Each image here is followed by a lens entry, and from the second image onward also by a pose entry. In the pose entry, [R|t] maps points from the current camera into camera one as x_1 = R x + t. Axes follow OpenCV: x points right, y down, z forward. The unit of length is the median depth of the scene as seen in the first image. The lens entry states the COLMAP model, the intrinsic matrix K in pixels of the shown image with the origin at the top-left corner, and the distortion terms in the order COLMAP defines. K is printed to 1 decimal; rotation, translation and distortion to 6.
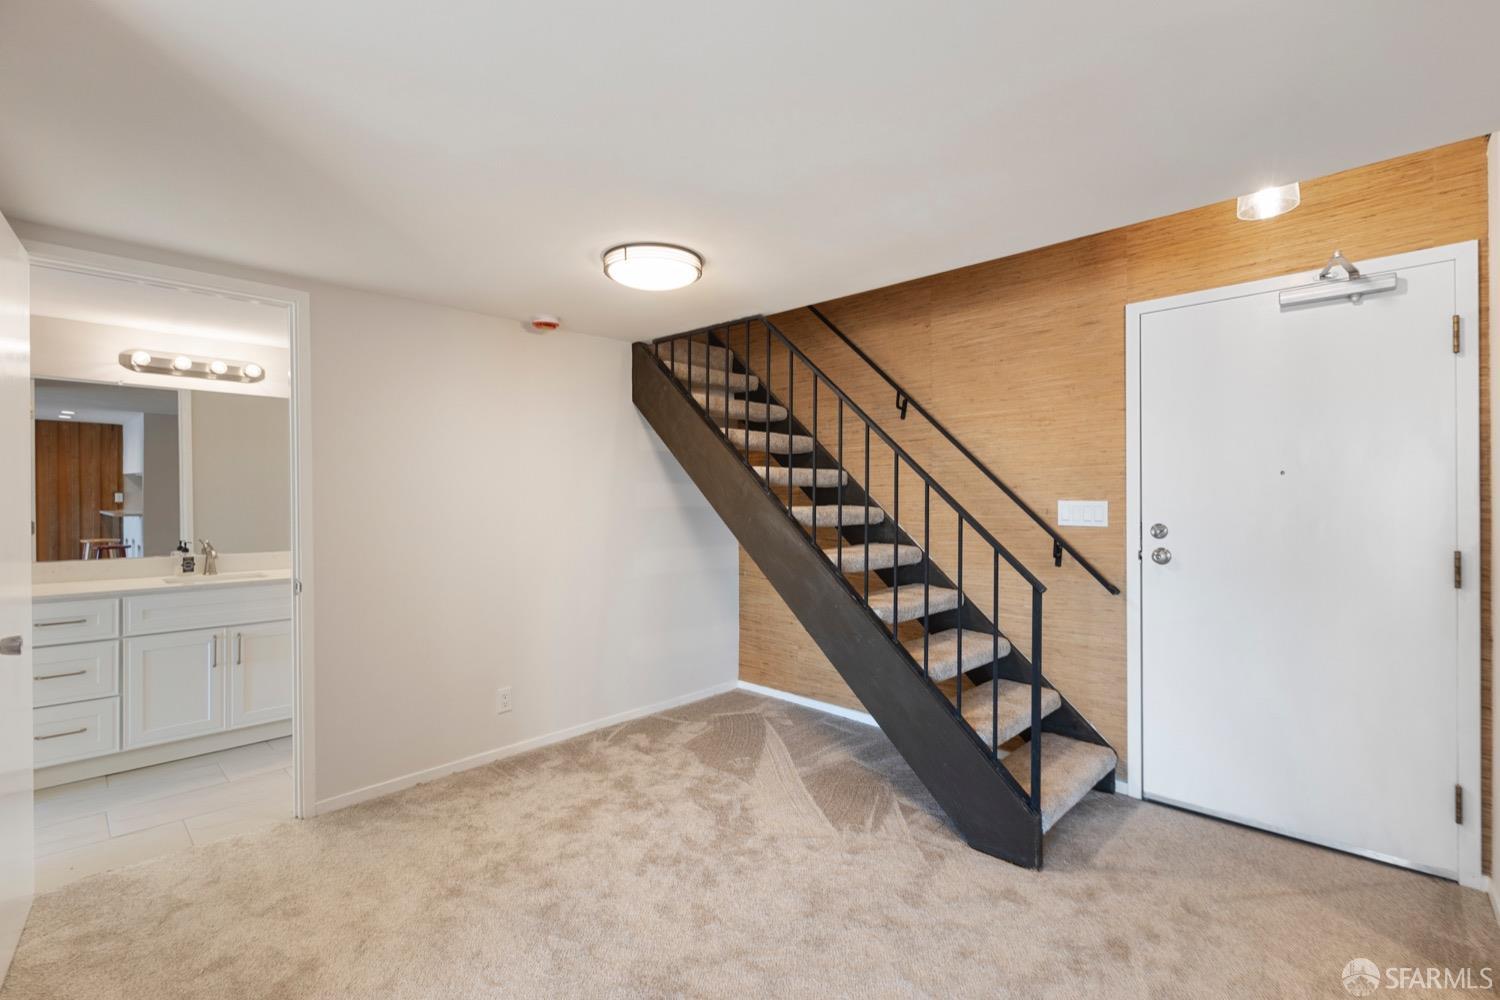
lens RADIAL K [[668.6, 0, 755.0], [0, 668.6, 498.2], [0, 0, 1]] dist [-0.001971, -0.000688]
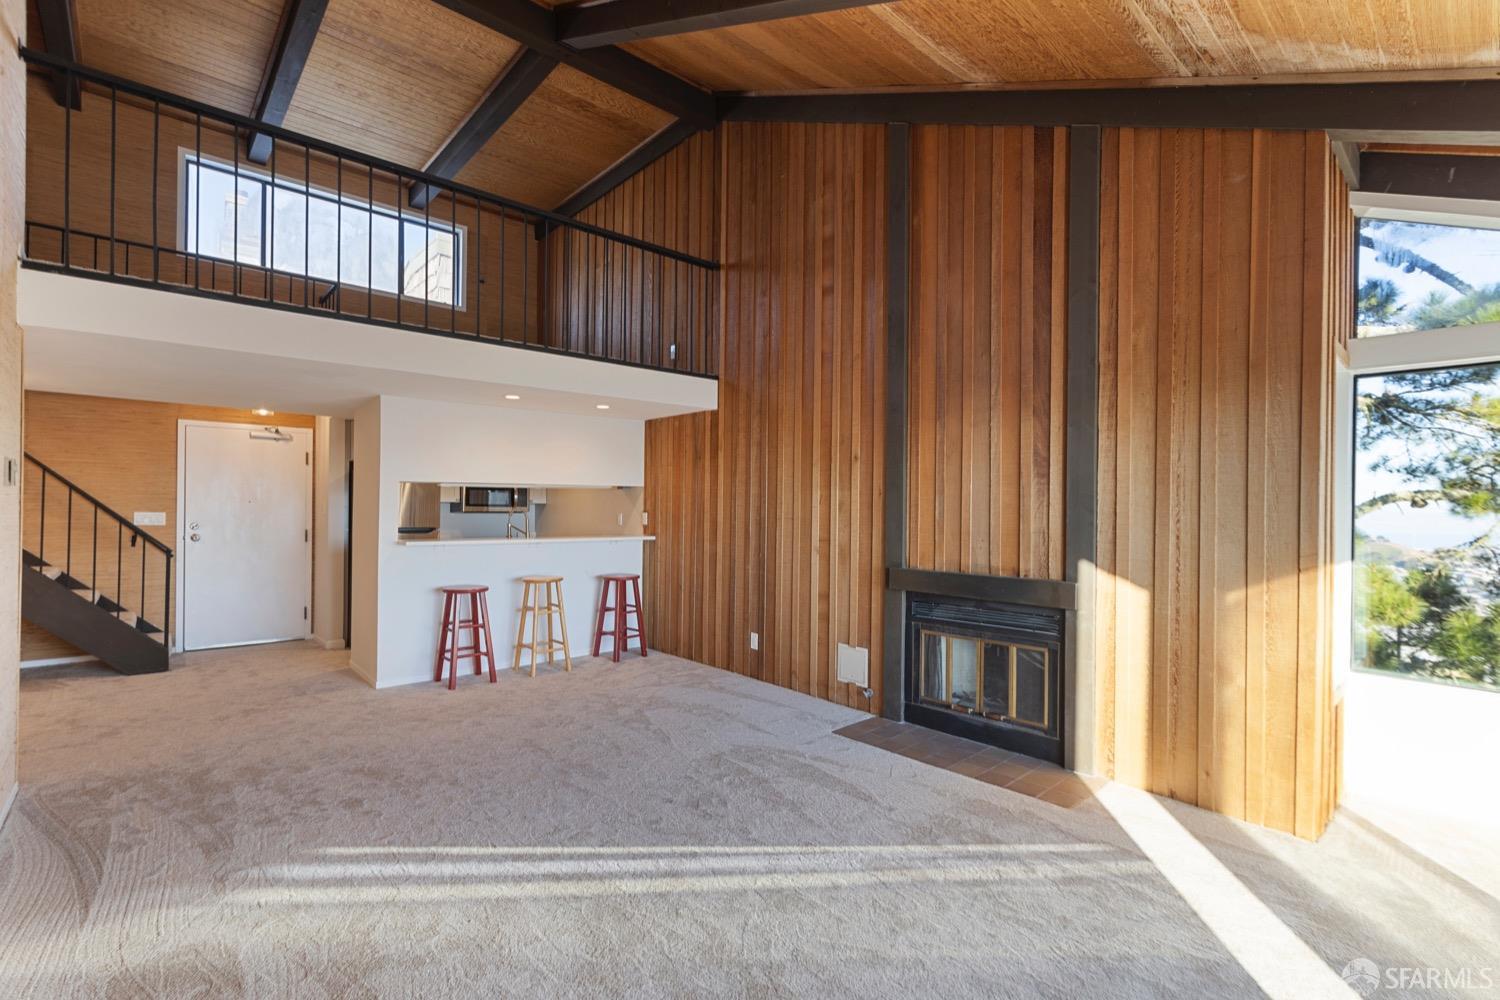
lens RADIAL K [[690.1, 0, 758.0], [0, 690.1, 515.5], [0, 0, 1]] dist [0.002336, 0.000258]
pose [[0.076710, -0.005873, 0.997036, -1.685989], [-0.015538, 0.999854, 0.007085, -0.034940], [-0.996932, -0.016036, 0.076608, -1.132180]]
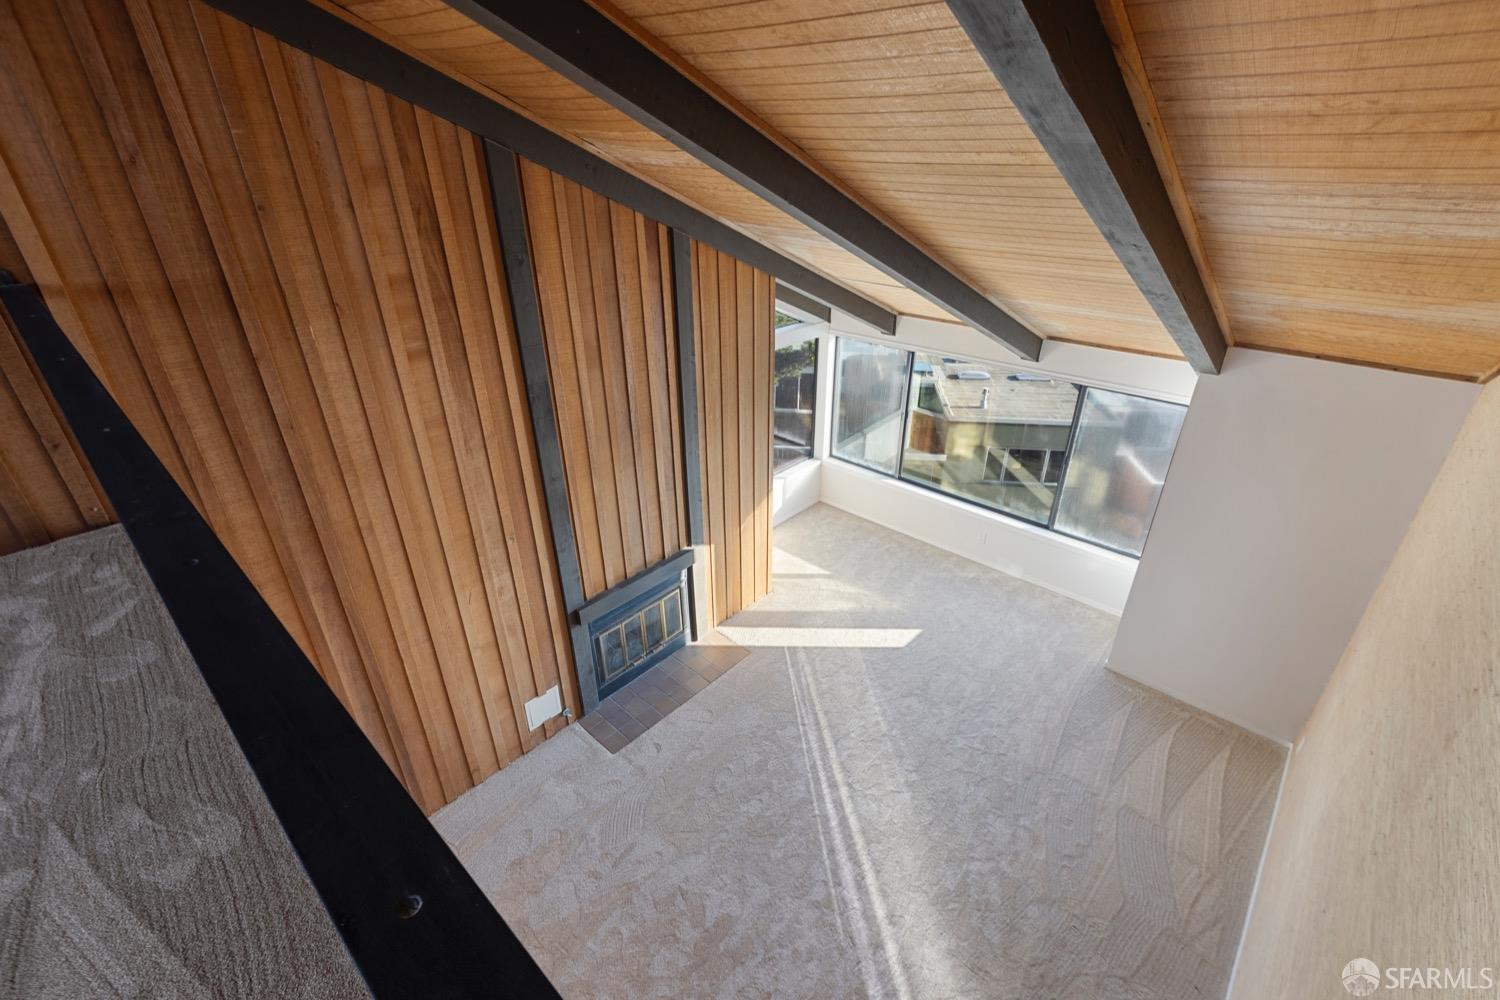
lens RADIAL K [[668.6, 0, 755.0], [0, 668.6, 498.2], [0, 0, 1]] dist [-0.001971, -0.000688]
pose [[-0.999616, 0.015781, -0.022781, -0.359579], [0.003411, 0.885833, 0.463991, -1.037461], [0.027502, 0.463735, -0.885547, 0.182483]]
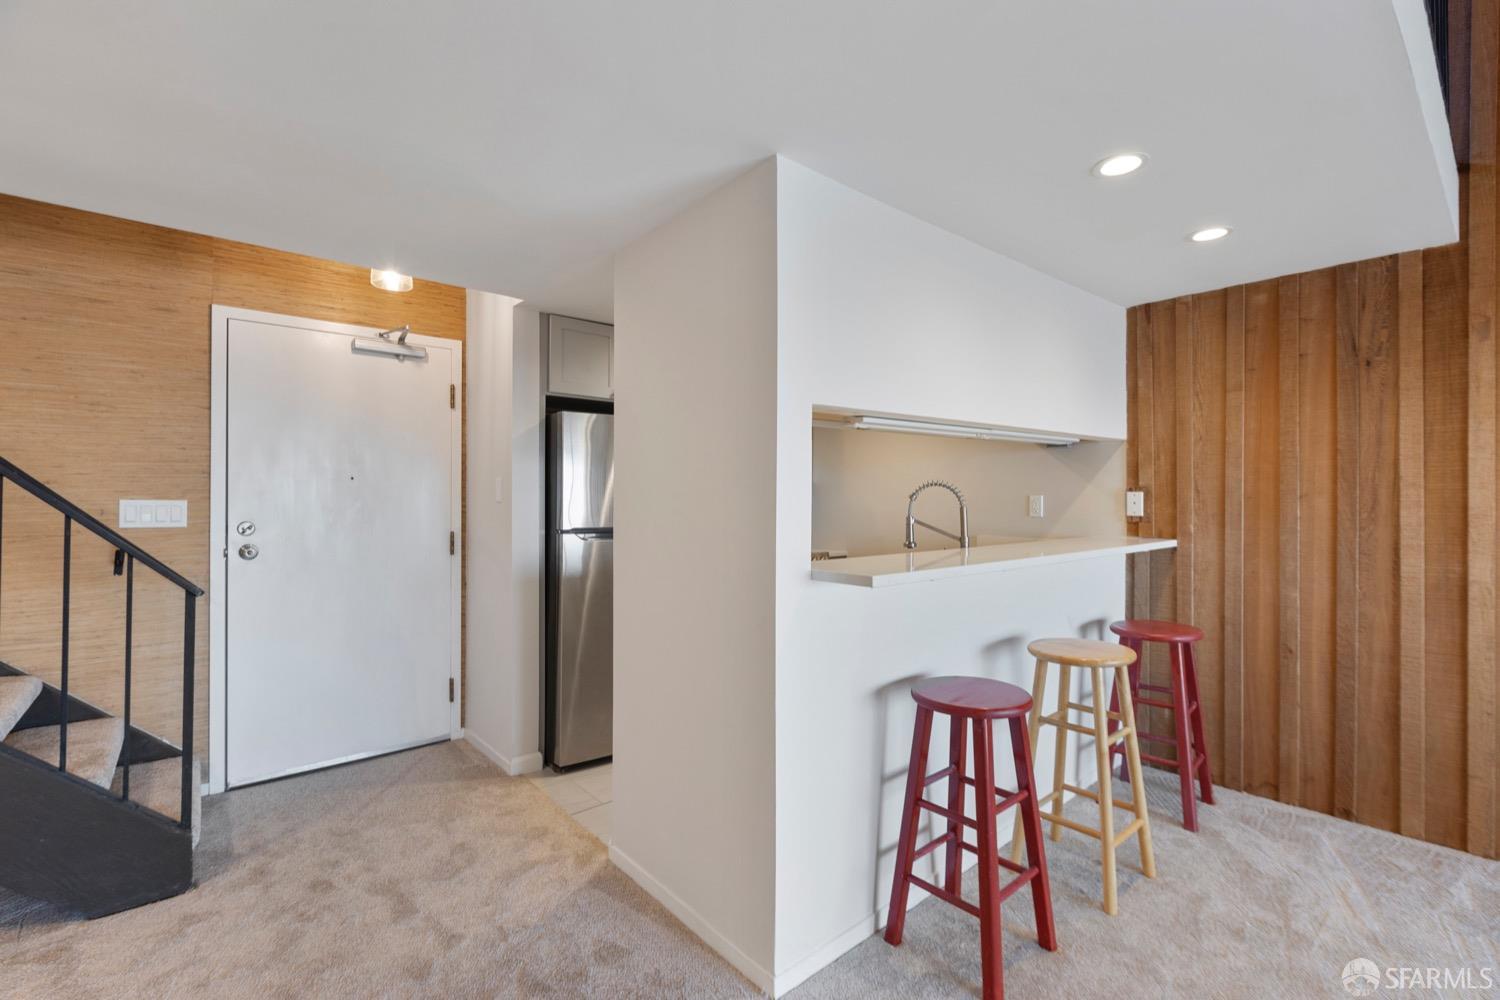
lens RADIAL K [[668.6, 0, 755.0], [0, 668.6, 498.2], [0, 0, 1]] dist [-0.001971, -0.000688]
pose [[0.094047, 0.004759, 0.995556, -0.414815], [-0.005206, 0.999977, -0.004289, 0.001309], [-0.995554, -0.004779, 0.094069, 0.108731]]
